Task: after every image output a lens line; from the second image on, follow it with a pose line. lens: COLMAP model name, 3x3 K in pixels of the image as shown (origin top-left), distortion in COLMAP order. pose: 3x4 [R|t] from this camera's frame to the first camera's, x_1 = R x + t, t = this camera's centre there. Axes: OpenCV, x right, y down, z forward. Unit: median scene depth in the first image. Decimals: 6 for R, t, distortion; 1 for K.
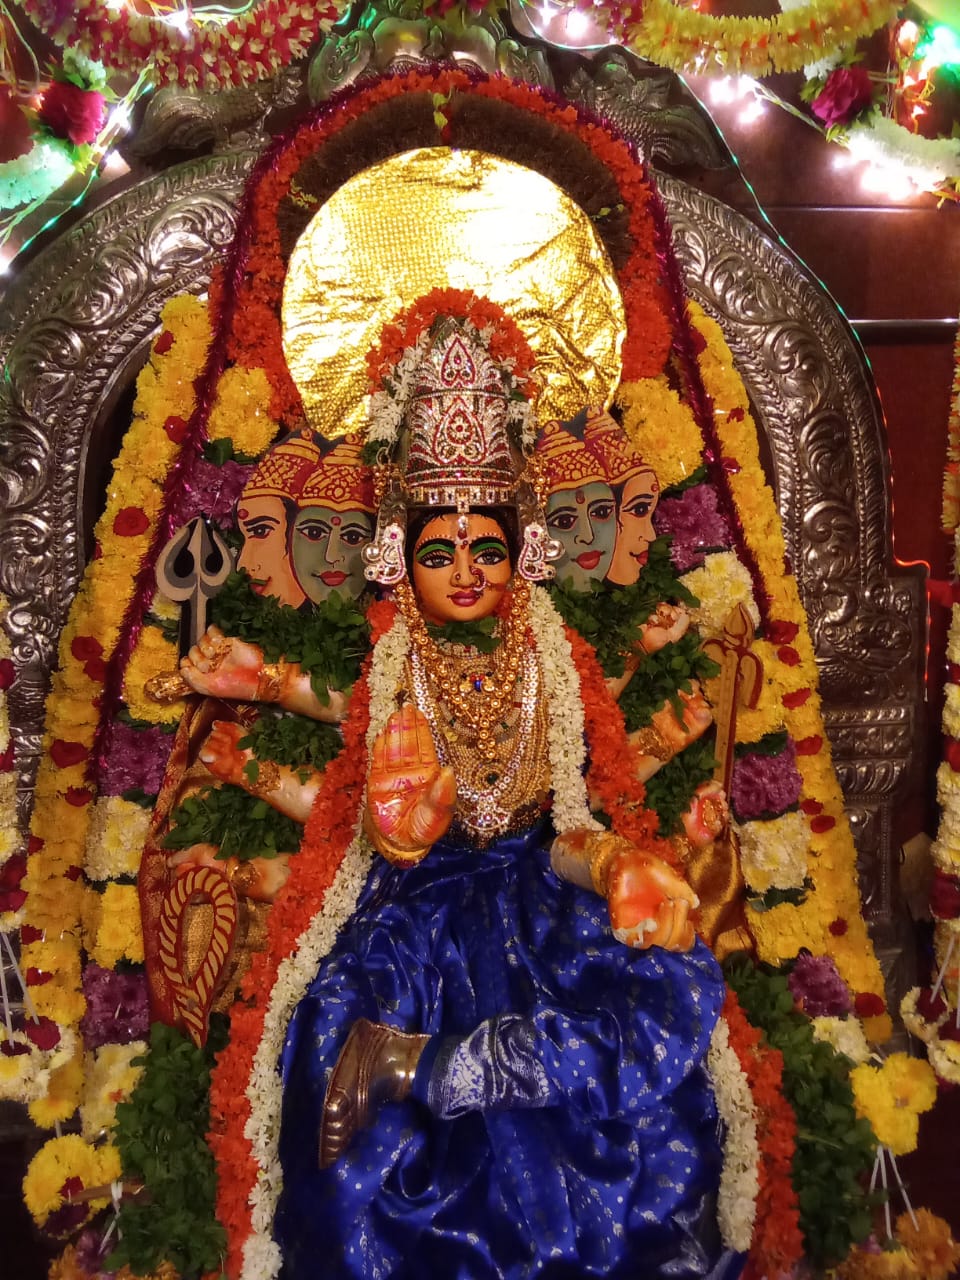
lens RADIAL K [[1028.0, 0, 501.1], [0, 1028.0, 645.1], [0, 0, 1]] dist [0.048478, -0.098863]
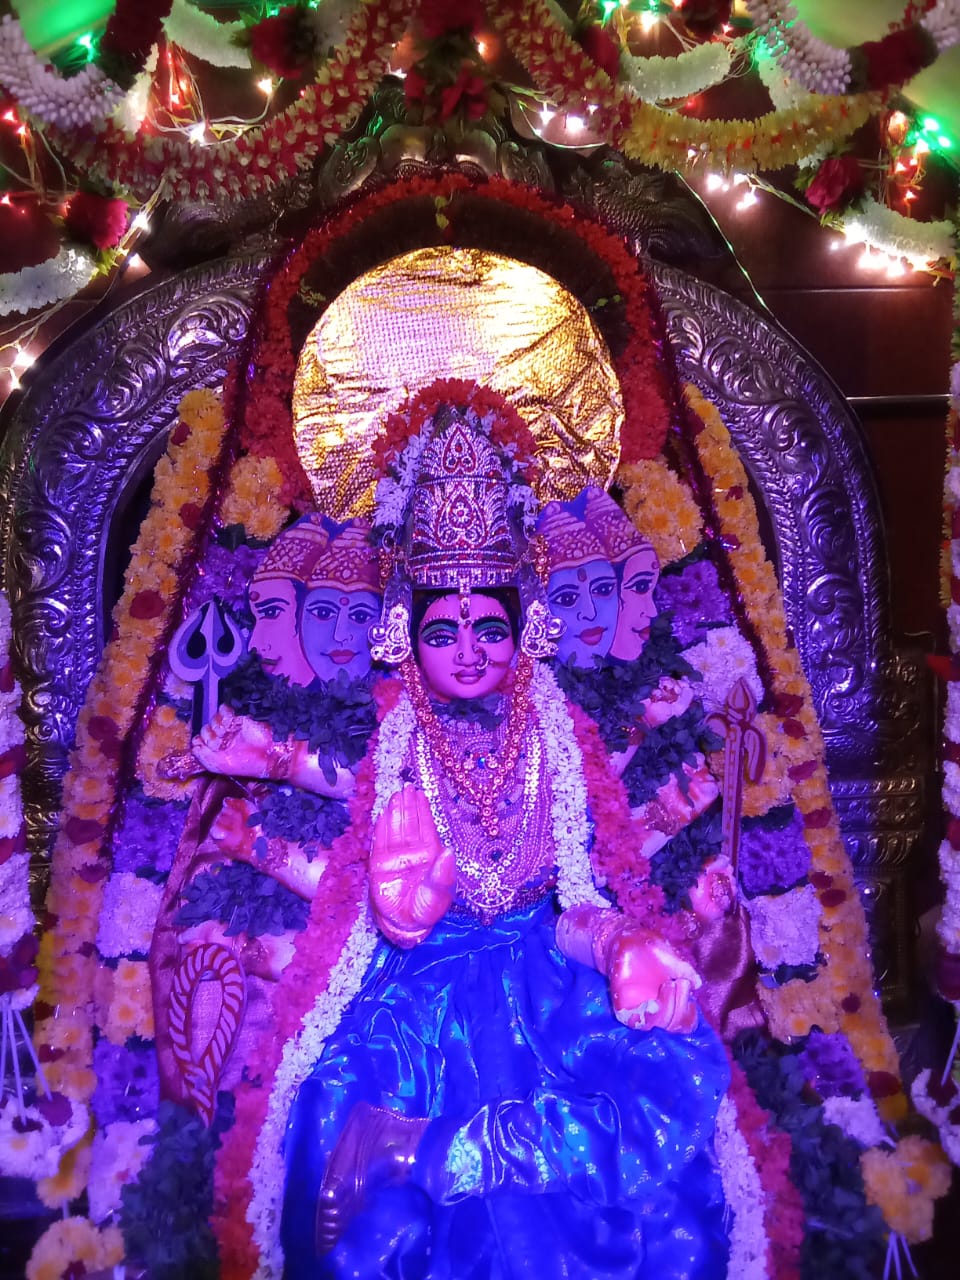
lens RADIAL K [[1028.0, 0, 499.7], [0, 1028.0, 639.3], [0, 0, 1]] dist [0.048478, -0.098863]
pose [[0.999435, -0.009234, -0.032307, 0.028371], [0.007334, 0.998264, -0.058435, -0.021829], [0.032791, 0.058165, 0.997768, -0.019040]]
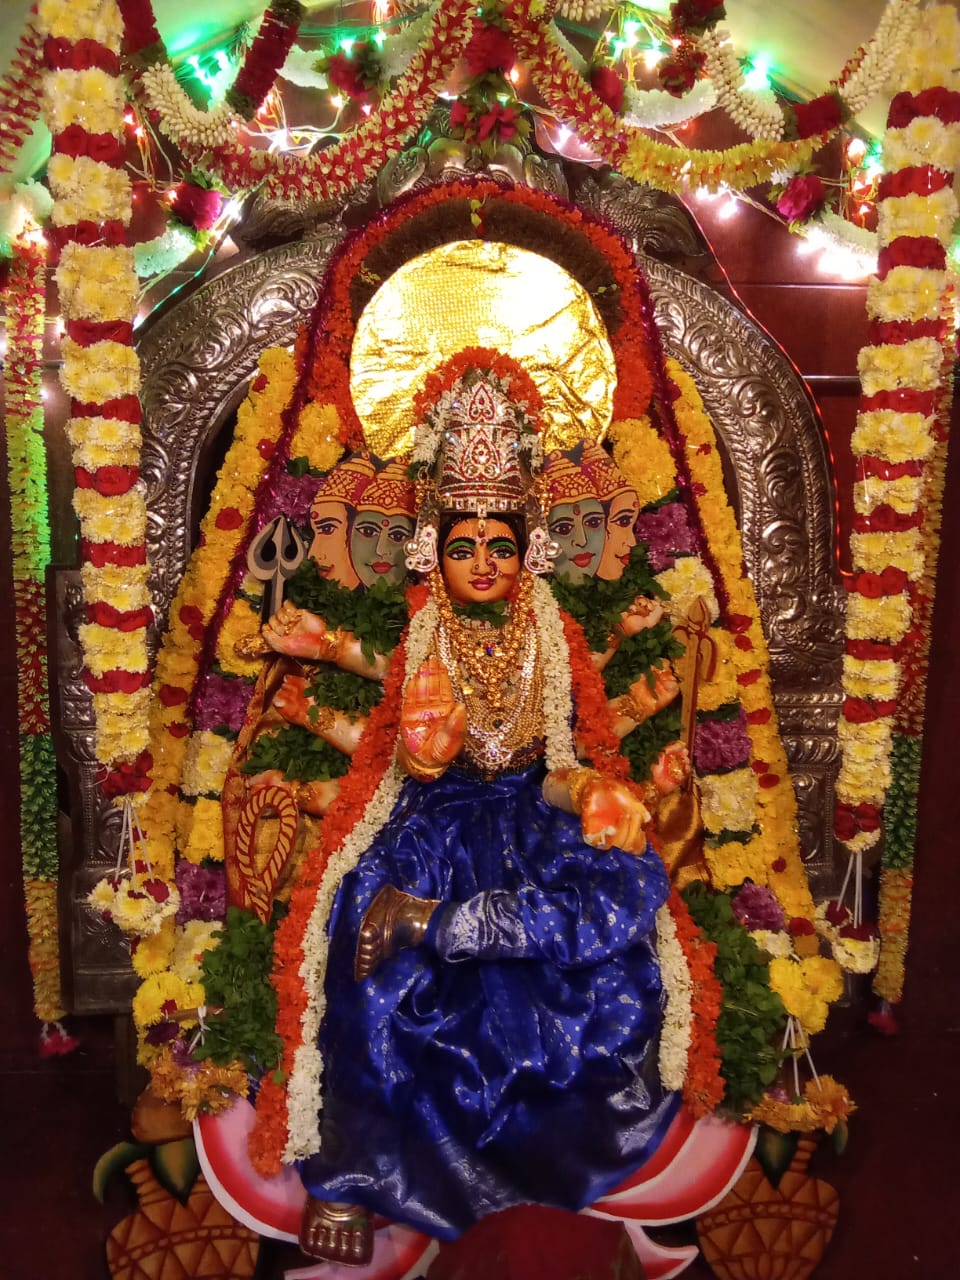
lens RADIAL K [[1028.0, 0, 503.7], [0, 1028.0, 641.6], [0, 0, 1]] dist [0.048478, -0.098863]
pose [[0.998553, 0.032772, -0.042645, 0.047882], [-0.034321, 0.998758, -0.036118, 0.070093], [0.041408, 0.037529, 0.998437, -0.277012]]
